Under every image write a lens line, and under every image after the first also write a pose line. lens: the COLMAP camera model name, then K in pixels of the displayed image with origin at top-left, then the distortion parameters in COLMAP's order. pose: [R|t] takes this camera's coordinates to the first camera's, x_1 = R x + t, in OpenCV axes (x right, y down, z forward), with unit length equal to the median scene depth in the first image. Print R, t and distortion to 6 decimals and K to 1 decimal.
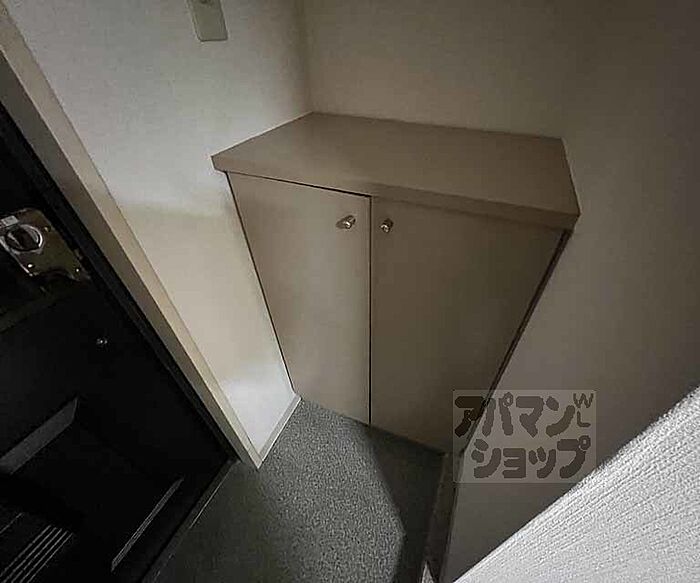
lens RADIAL K [[312.9, 0, 360.6], [0, 312.9, 301.7], [0, 0, 1]] dist [0.004673, 0.000068]
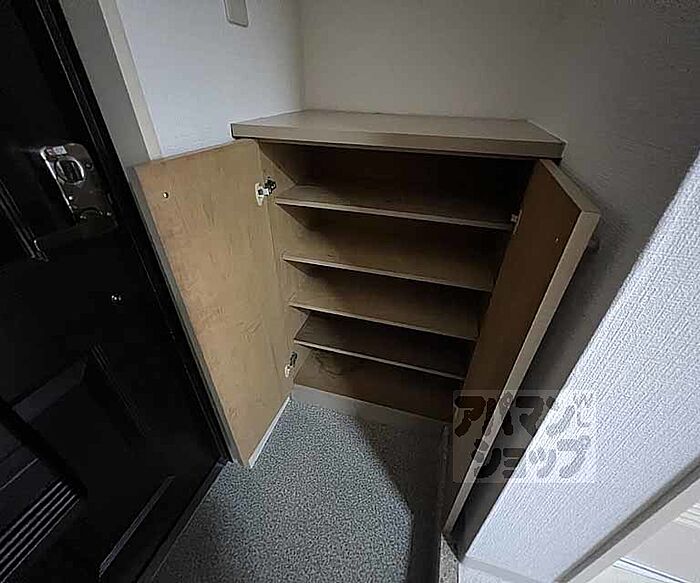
lens RADIAL K [[312.9, 0, 352.7], [0, 312.9, 289.3], [0, 0, 1]] dist [0.004673, 0.000068]
pose [[0.995619, -0.038311, 0.085295, -0.101013], [0.048818, 0.990990, -0.124723, 0.161459], [-0.079748, 0.128341, 0.988519, -0.026624]]
